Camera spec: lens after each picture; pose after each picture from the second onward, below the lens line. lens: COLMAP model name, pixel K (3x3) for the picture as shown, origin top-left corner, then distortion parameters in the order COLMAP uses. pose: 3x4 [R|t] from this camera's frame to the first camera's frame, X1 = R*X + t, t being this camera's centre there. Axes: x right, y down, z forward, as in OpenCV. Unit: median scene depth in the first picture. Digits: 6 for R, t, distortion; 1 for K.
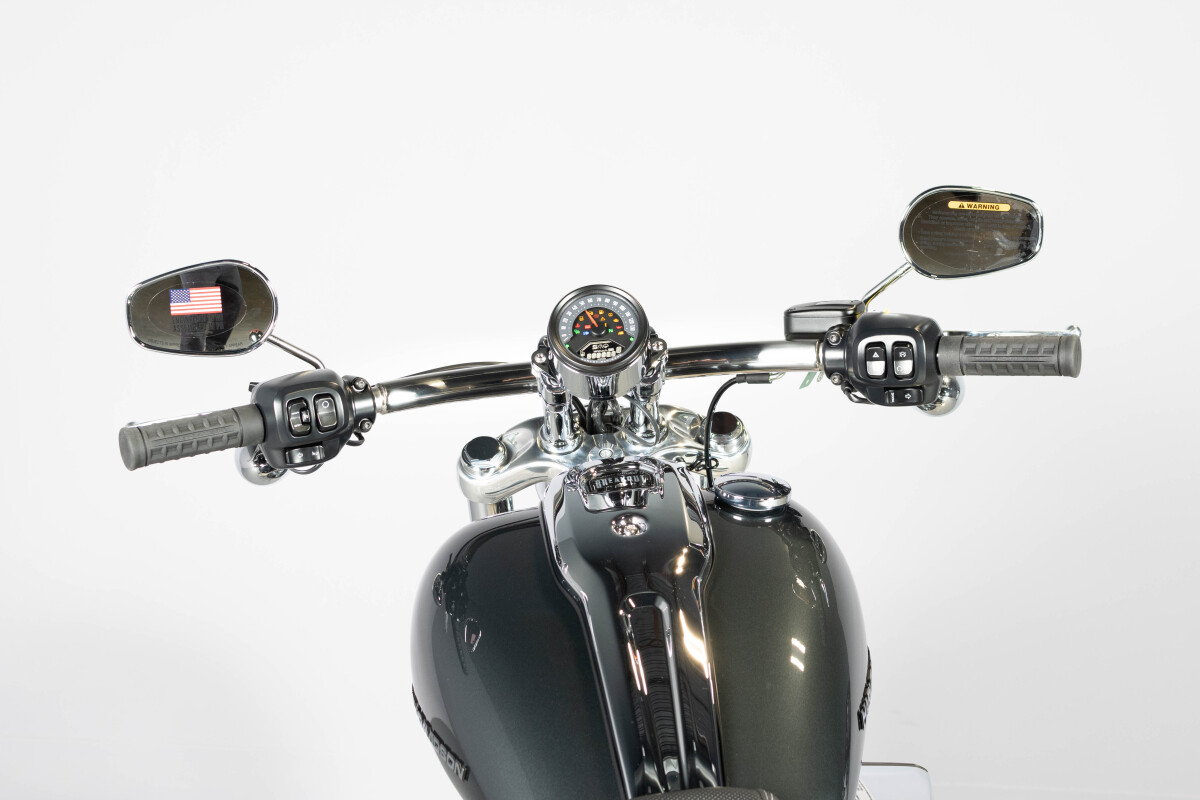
lens RADIAL K [[1836.7, 0, 600.0], [0, 1836.7, 400.0], [0, 0, 1]] dist [0.003753, 0.015170]
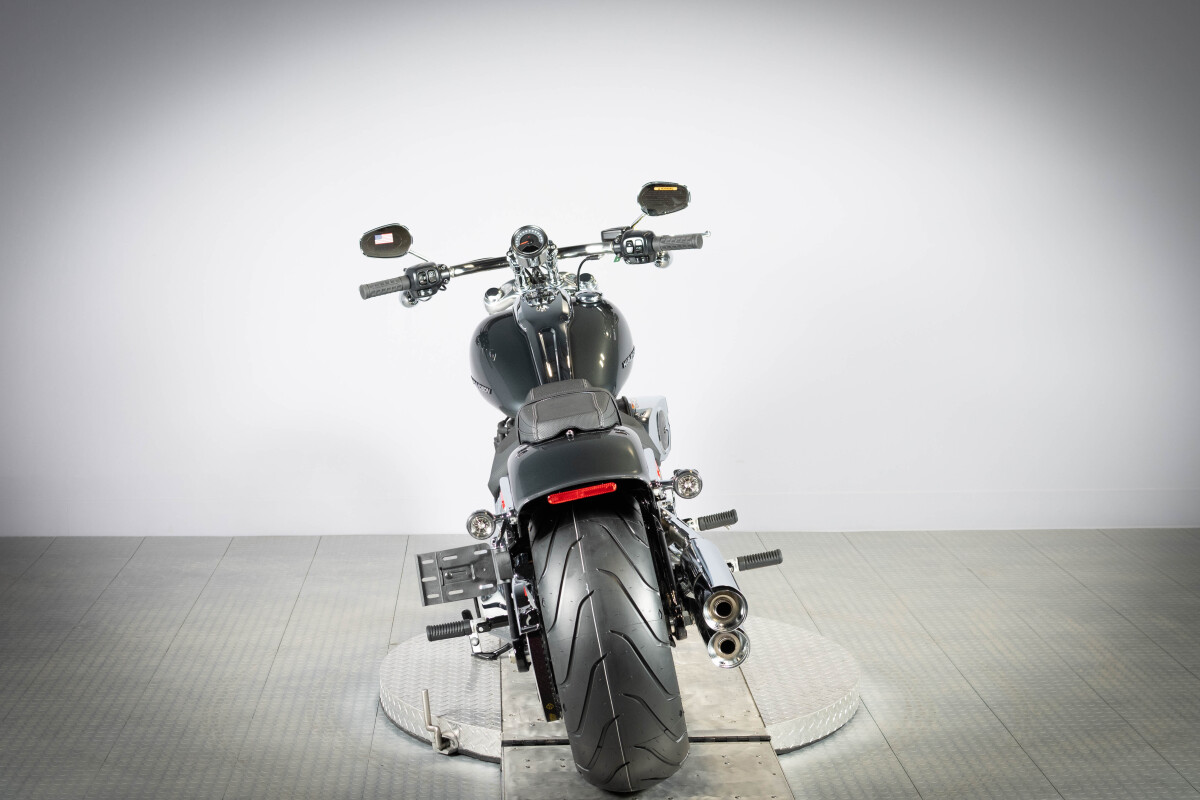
lens RADIAL K [[1755.6, 0, 600.0], [0, 1755.6, 400.0], [0, 0, 1]] dist [-0.016173, -0.015327]
pose [[0.997597, -0.050511, -0.047421, 0.214592], [0.051749, 0.998341, 0.025253, 0.135350], [0.046067, -0.027647, 0.998556, -1.597153]]
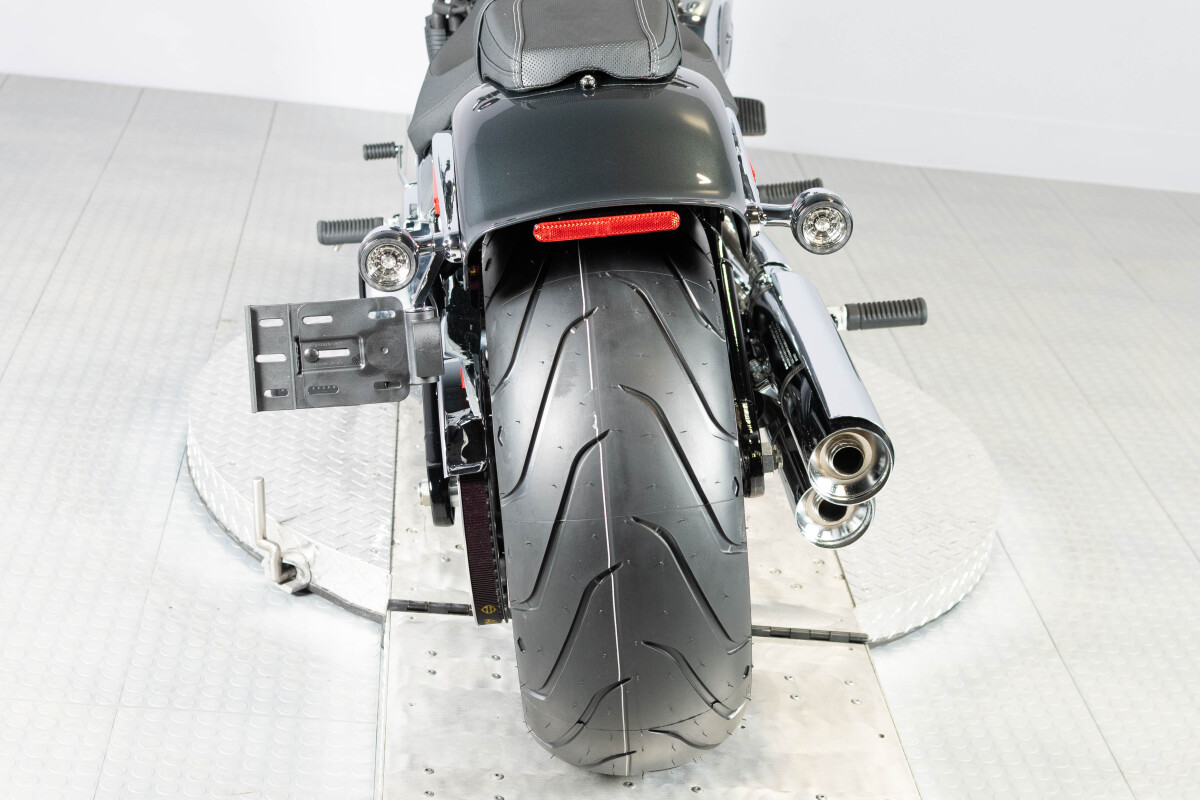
lens RADIAL K [[1815.0, 0, 577.4], [0, 1815.0, 281.1], [0, 0, 1]] dist [0.006002, 0.006046]
pose [[0.997580, 0.069403, -0.004244, 0.082769], [-0.066045, 0.964860, 0.254329, 0.069920], [0.021746, -0.253434, 0.967108, -0.547201]]
